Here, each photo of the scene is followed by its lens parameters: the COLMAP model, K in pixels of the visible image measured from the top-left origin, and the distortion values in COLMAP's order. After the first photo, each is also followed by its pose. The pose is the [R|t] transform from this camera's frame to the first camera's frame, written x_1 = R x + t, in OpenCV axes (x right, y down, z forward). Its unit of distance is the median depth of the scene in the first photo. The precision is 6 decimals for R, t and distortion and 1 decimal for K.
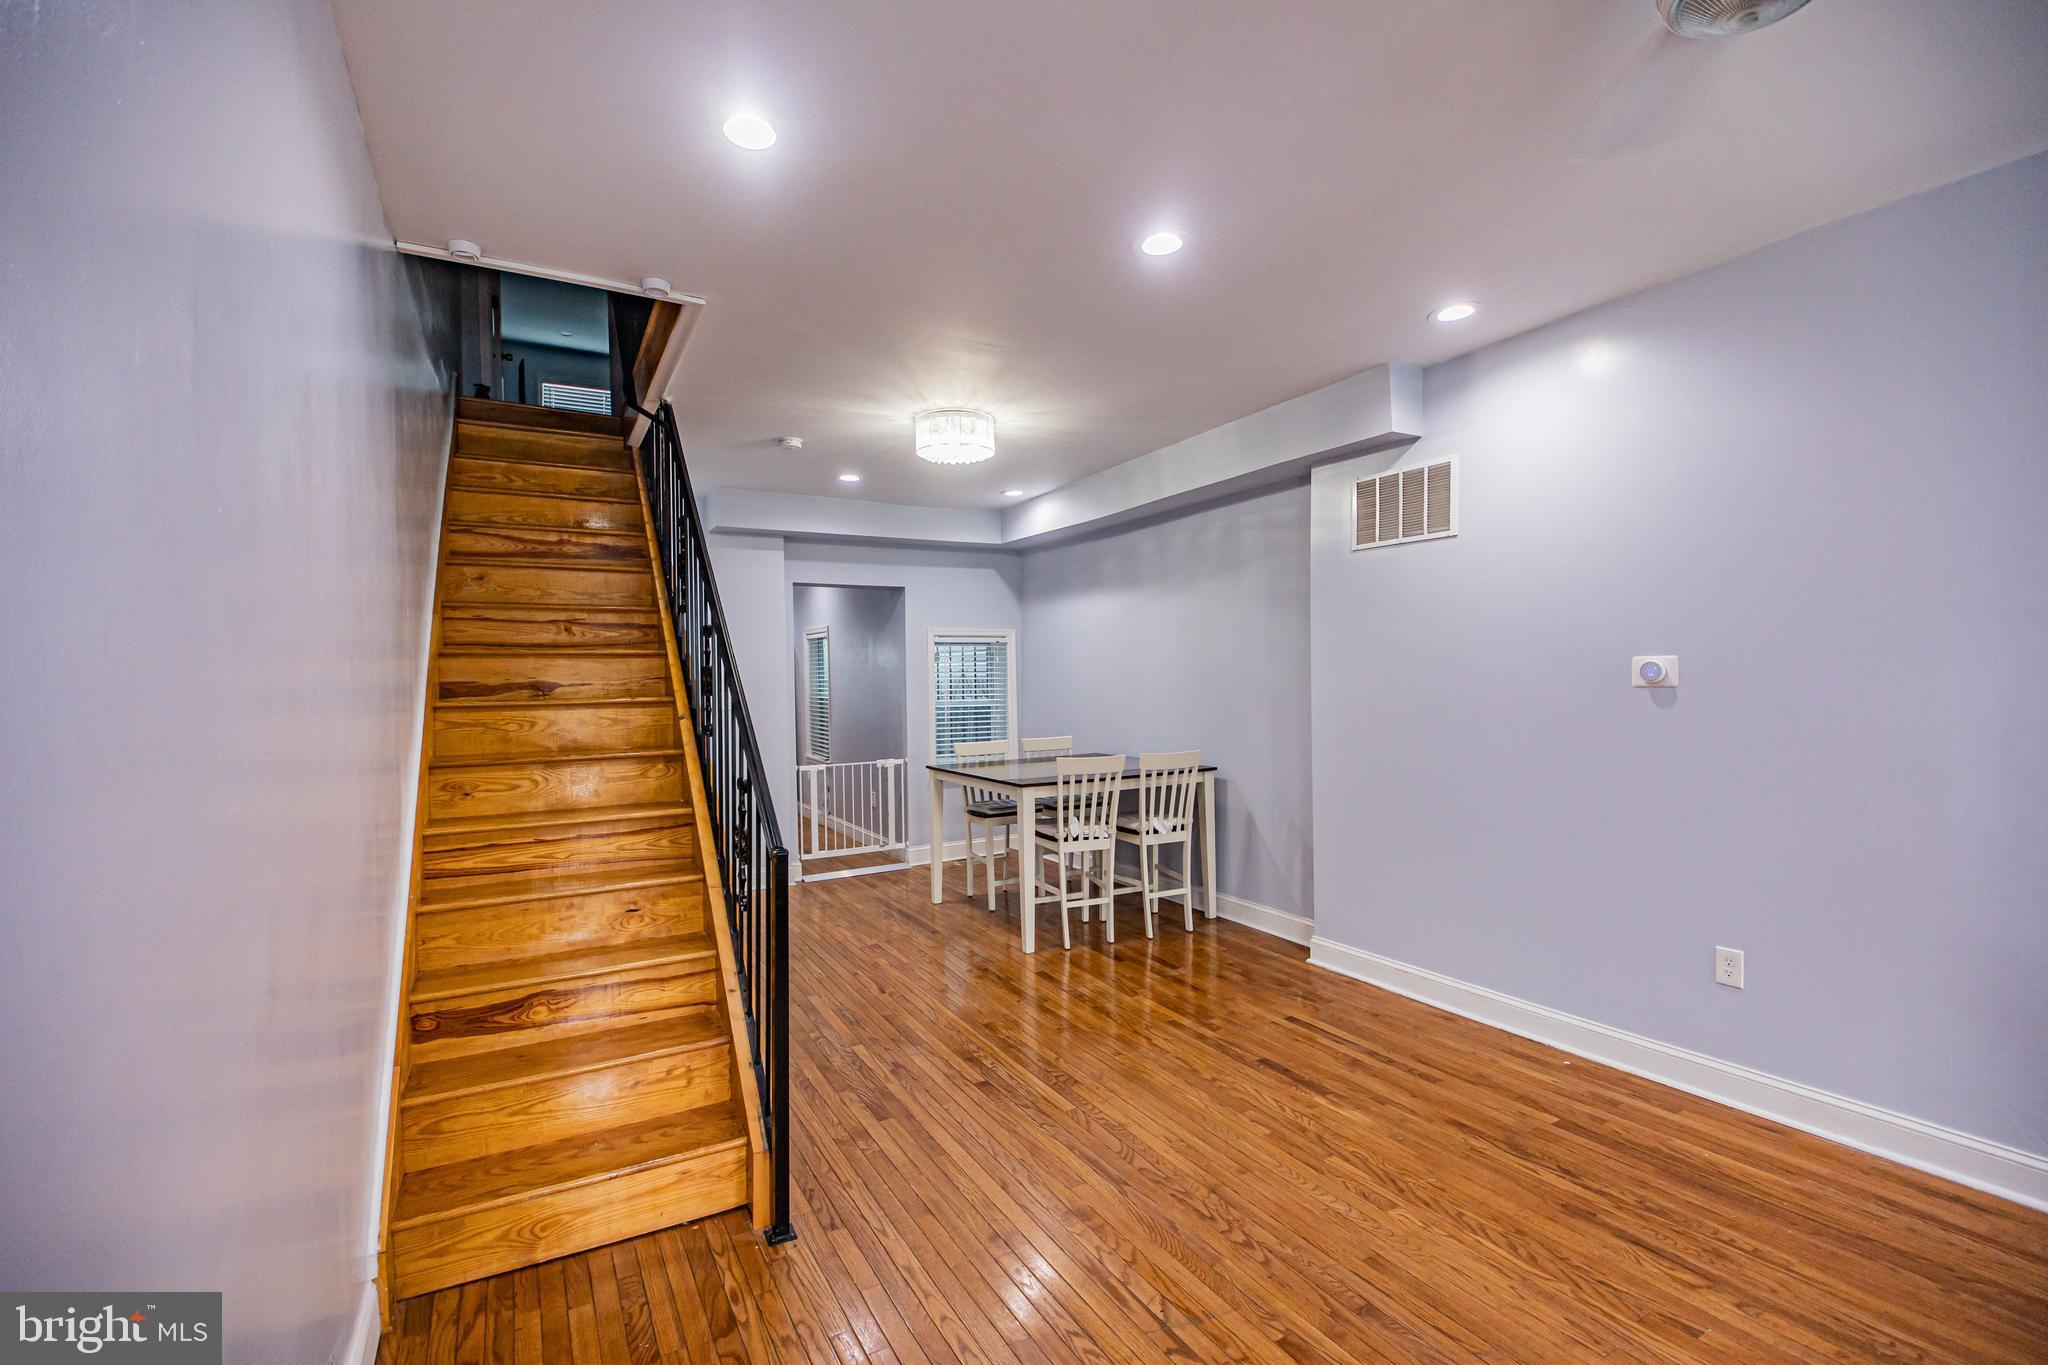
lens RADIAL K [[893.9, 0, 1019.5], [0, 893.9, 686.6], [0, 0, 1]] dist [0.021990, -0.023242]
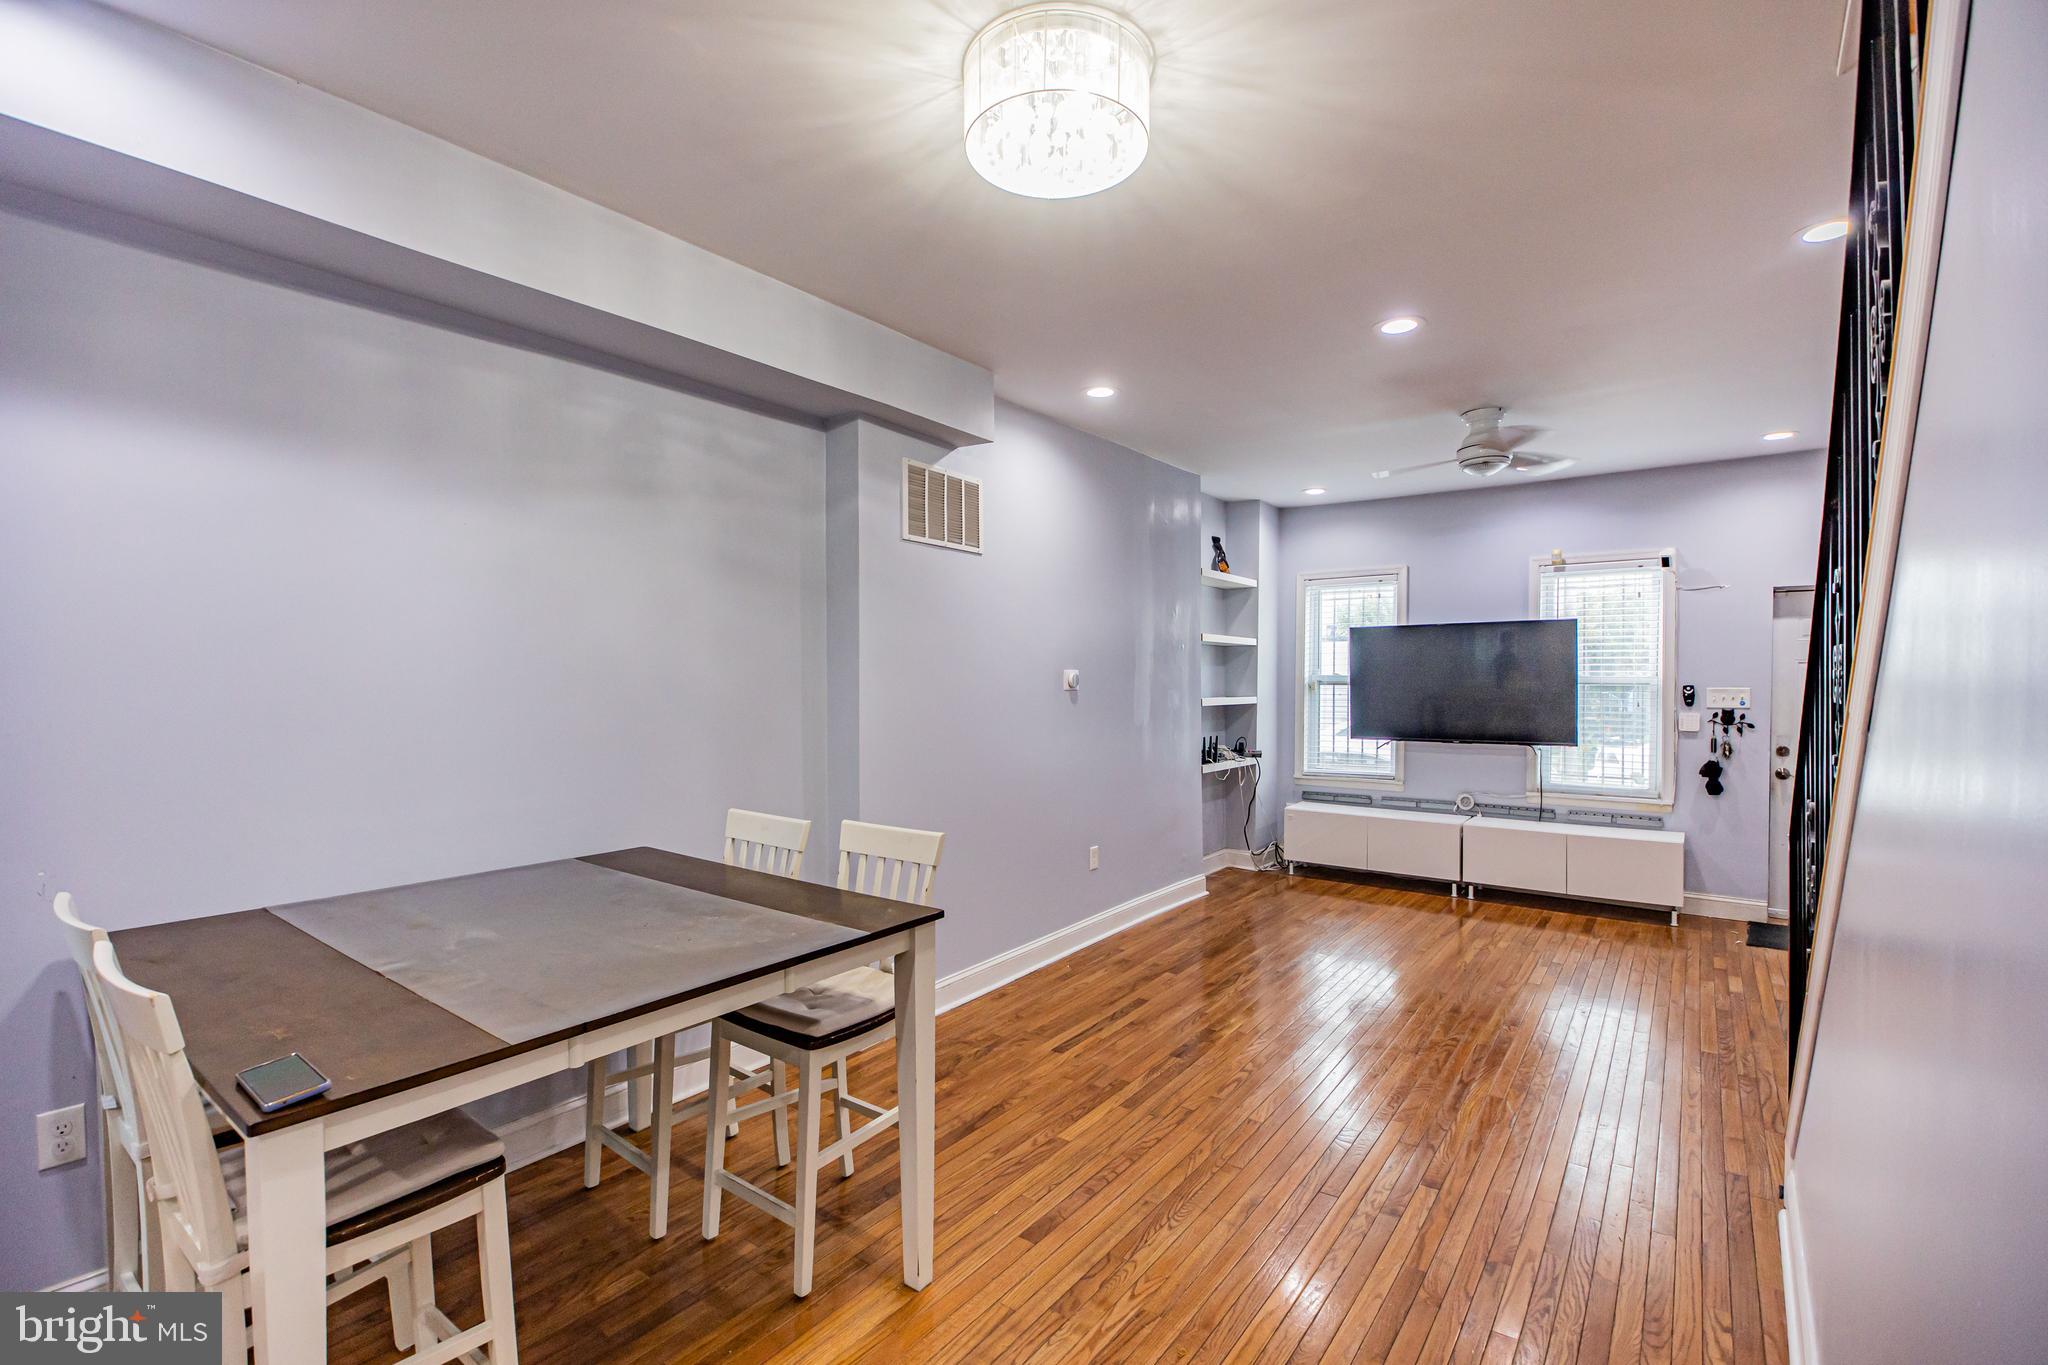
lens RADIAL K [[915.1, 0, 1014.3], [0, 915.1, 685.9], [0, 0, 1]] dist [0.021021, -0.025650]
pose [[-0.411856, 0.003700, 0.911241, -0.604144], [0.014143, 0.999897, 0.002332, -0.011339], [-0.911139, 0.013848, -0.411866, 1.578736]]
